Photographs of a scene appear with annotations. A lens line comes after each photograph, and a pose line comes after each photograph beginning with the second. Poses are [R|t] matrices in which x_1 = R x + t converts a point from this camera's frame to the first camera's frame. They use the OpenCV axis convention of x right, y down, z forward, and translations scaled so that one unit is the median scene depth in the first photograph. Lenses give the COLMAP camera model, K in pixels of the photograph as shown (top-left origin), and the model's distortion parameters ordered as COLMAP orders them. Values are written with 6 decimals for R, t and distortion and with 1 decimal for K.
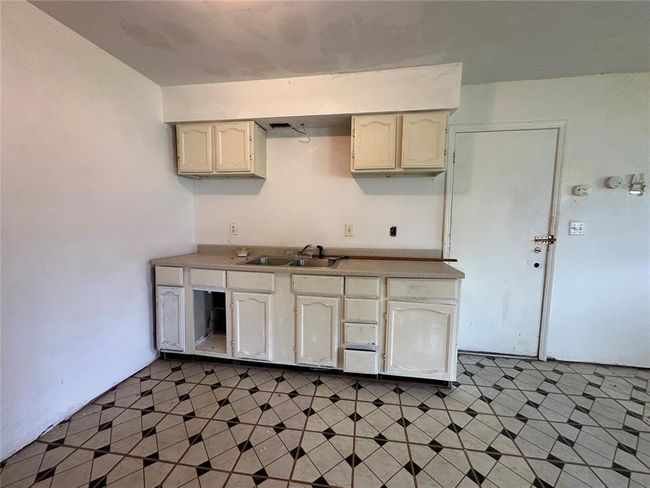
lens RADIAL K [[258.3, 0, 326.6], [0, 258.3, 238.2], [0, 0, 1]] dist [0.006976, -0.000112]
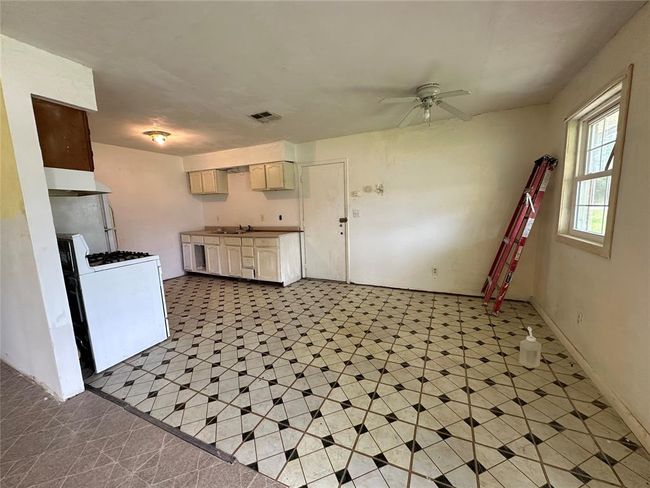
lens RADIAL K [[261.3, 0, 325.0], [0, 261.3, 244.0], [0, 0, 1]] dist [0.011072, 0.000428]
pose [[0.955075, 0.004054, -0.296335, 1.222753], [0.011122, 0.998712, 0.049509, 0.081527], [0.296154, -0.050581, 0.953800, -0.850595]]
